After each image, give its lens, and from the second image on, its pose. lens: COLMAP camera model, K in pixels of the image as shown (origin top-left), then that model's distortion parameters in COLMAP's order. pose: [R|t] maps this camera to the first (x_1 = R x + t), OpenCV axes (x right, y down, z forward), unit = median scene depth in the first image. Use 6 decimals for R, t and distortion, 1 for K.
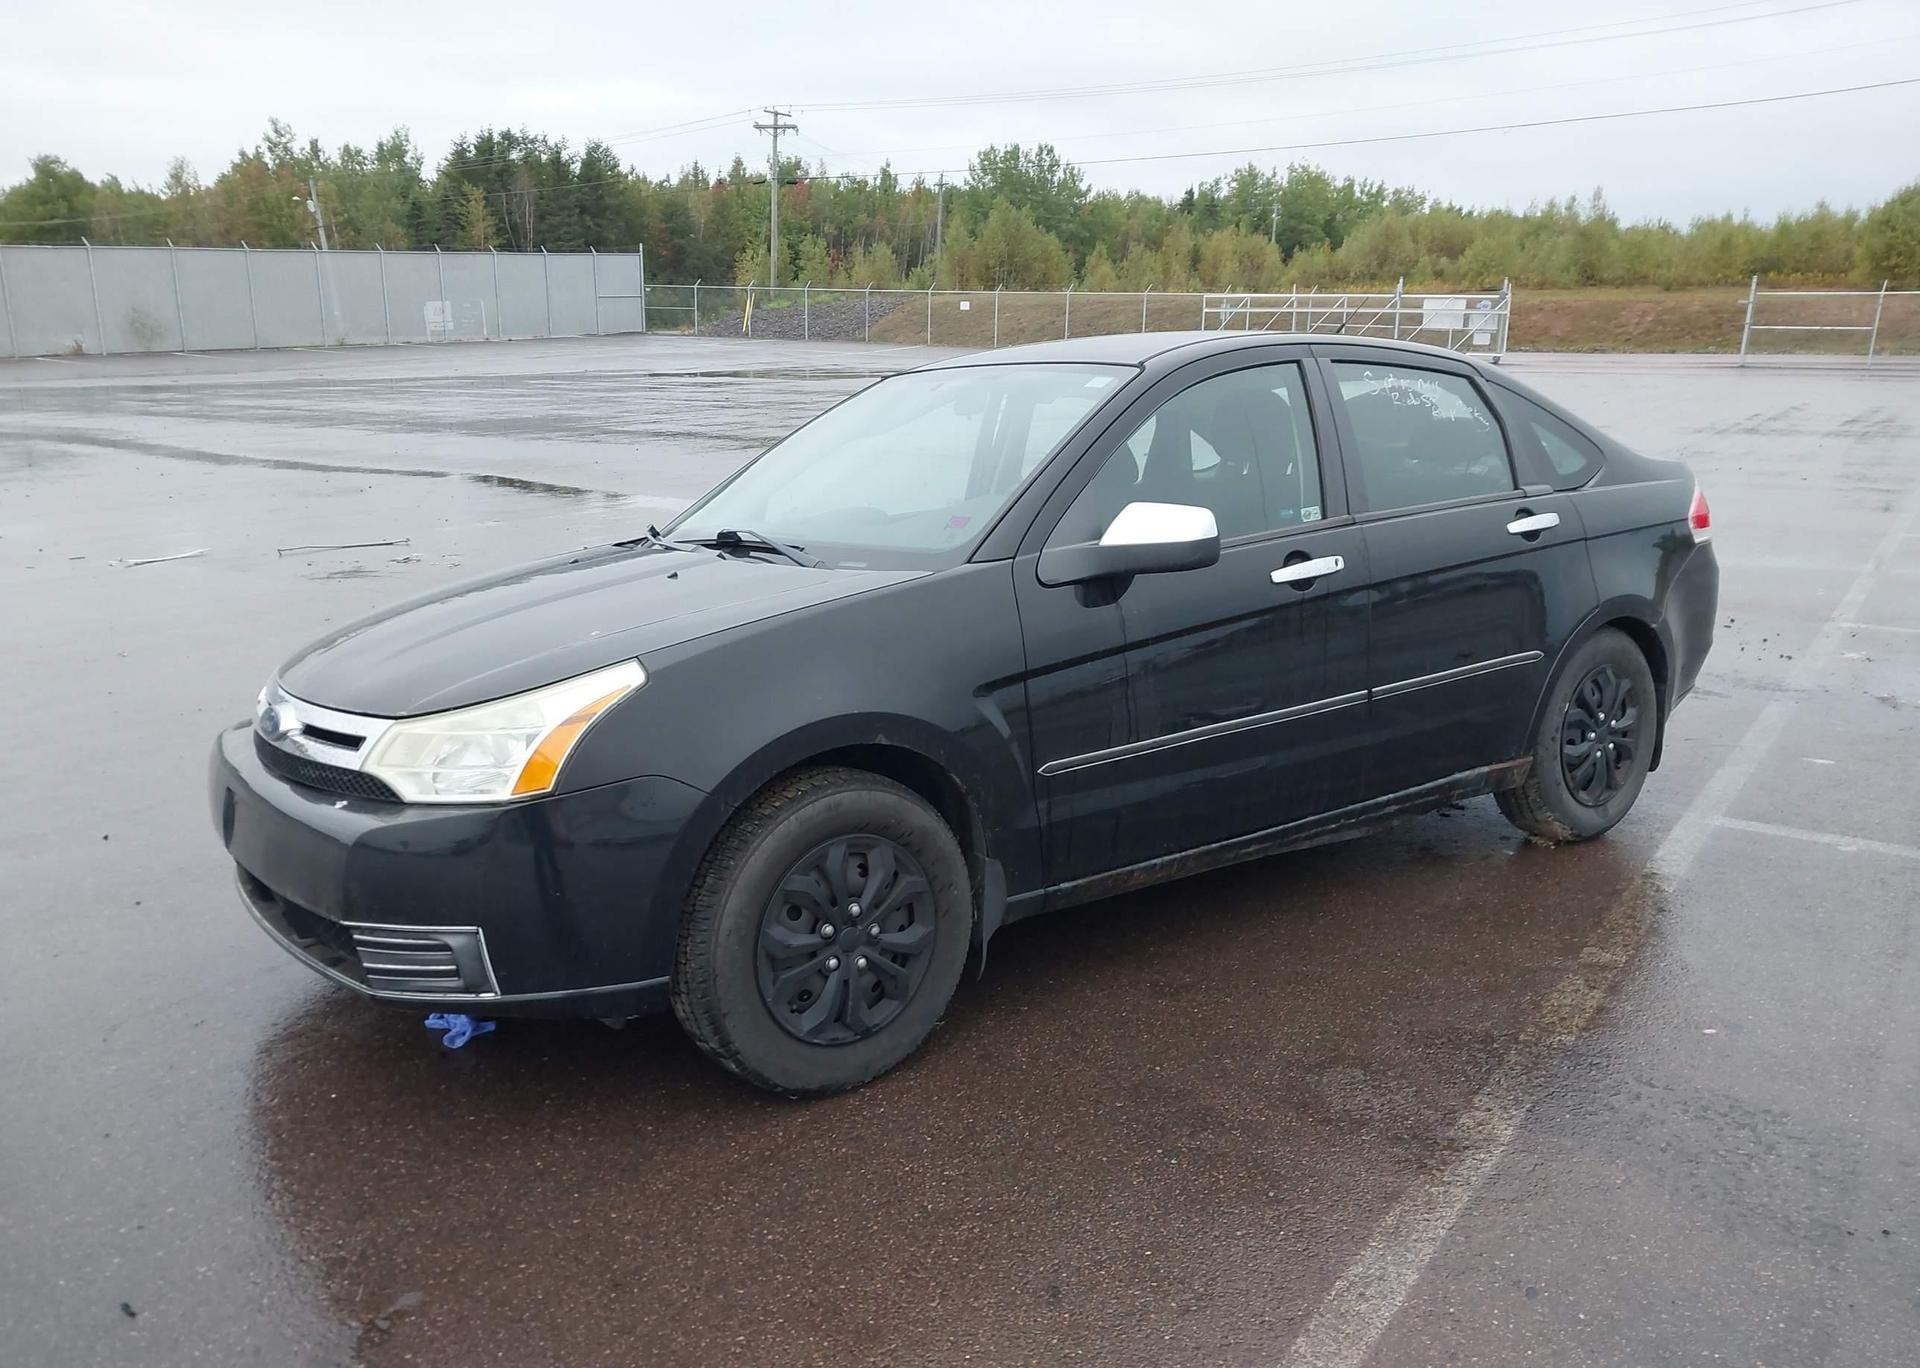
lens RADIAL K [[1529.3, 0, 901.5], [0, 1529.3, 786.1], [0, 0, 1]] dist [0.001582, 0.031543]
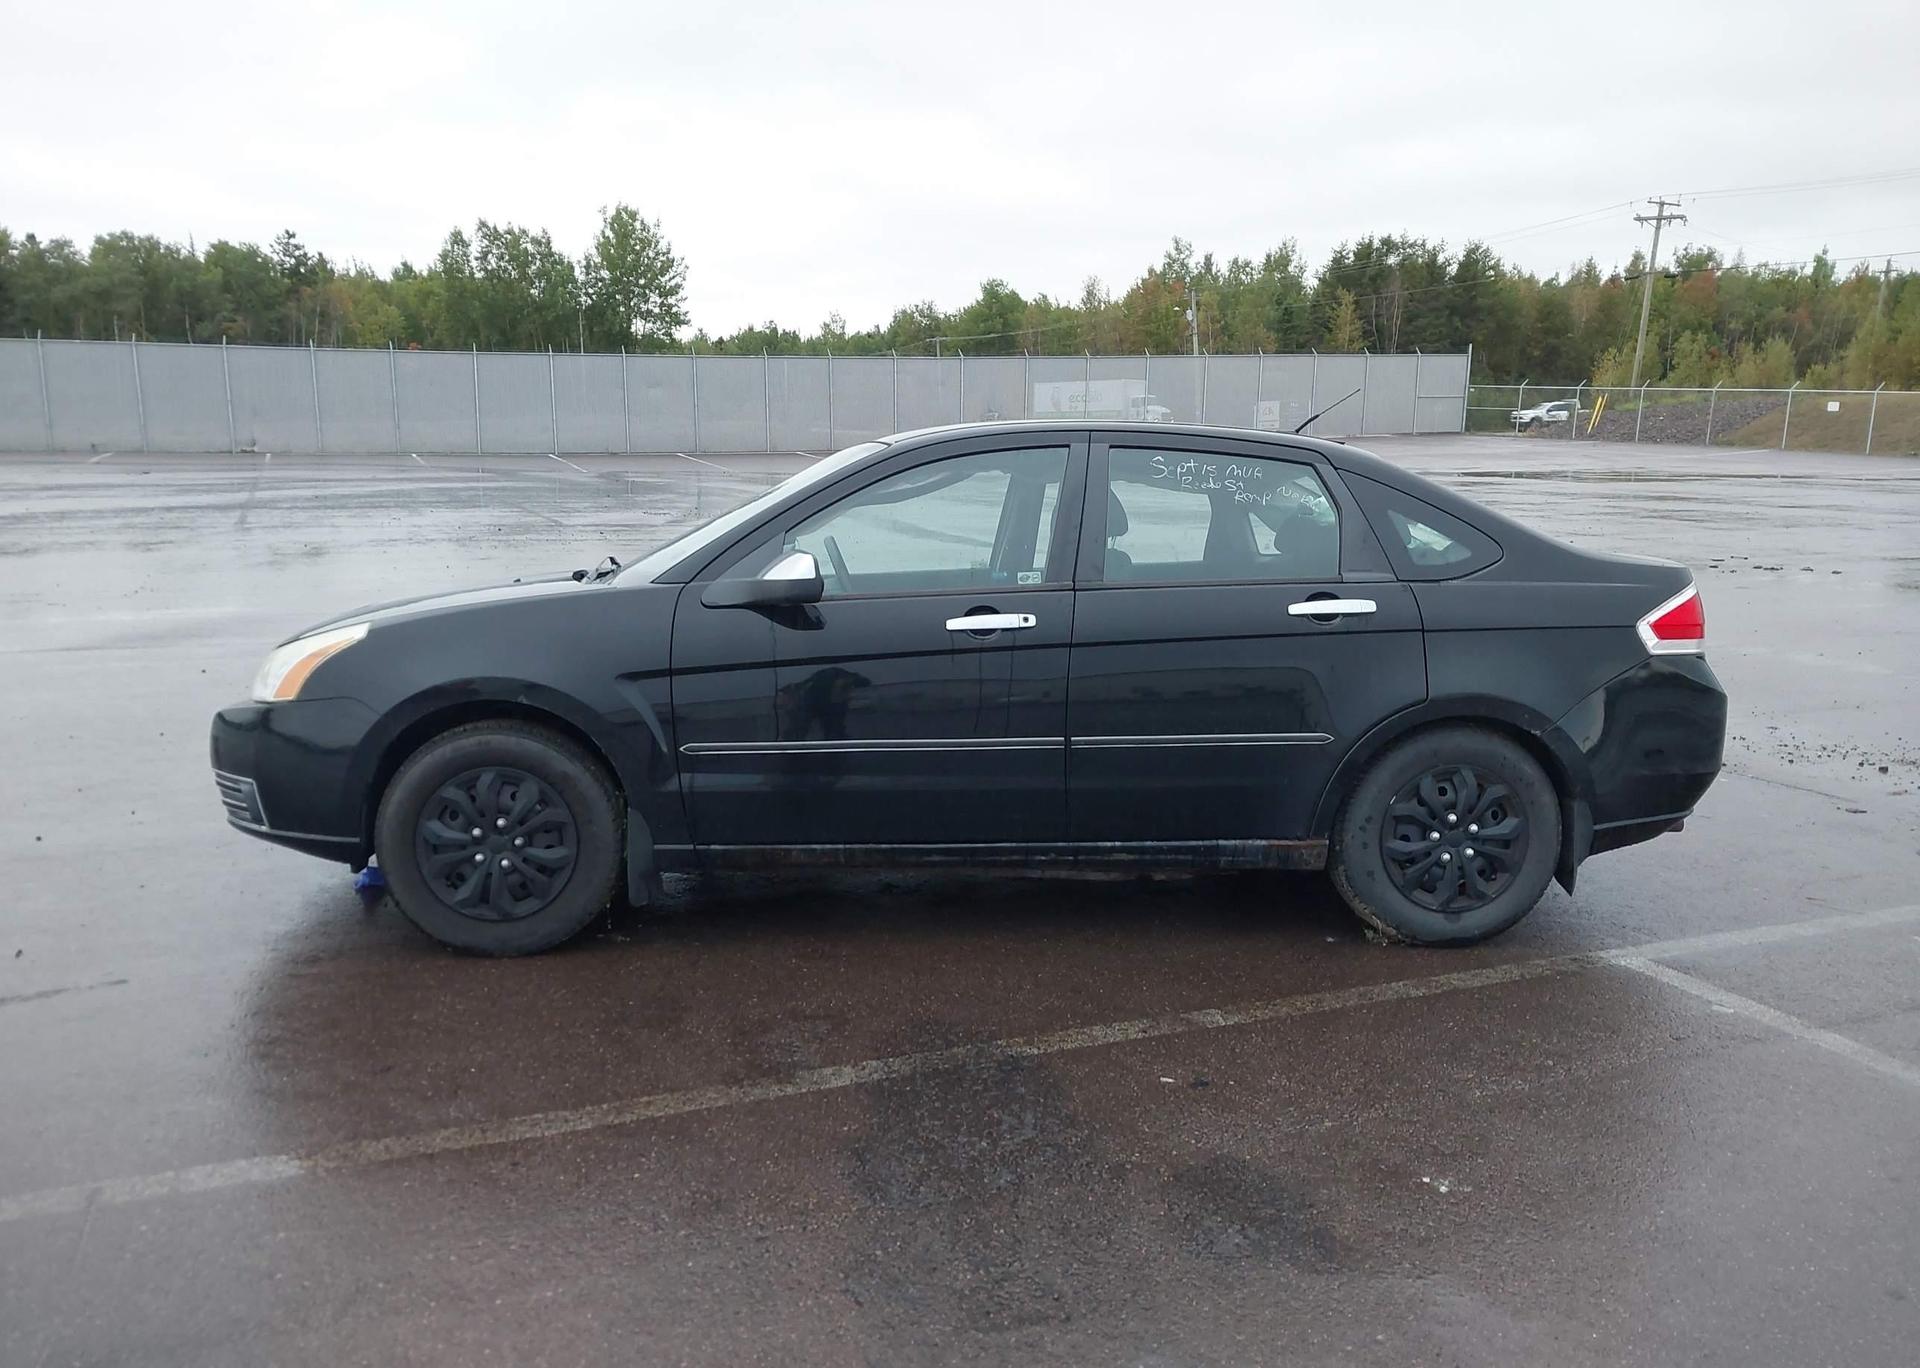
lens RADIAL K [[1535.4, 0, 941.0], [0, 1535.4, 808.3], [0, 0, 1]] dist [0.021315, -0.004988]
pose [[0.851965, 0.140883, -0.504290, 0.313530], [-0.165565, 0.986190, -0.004199, 0.002616], [0.496734, 0.087070, 0.863524, 0.002235]]
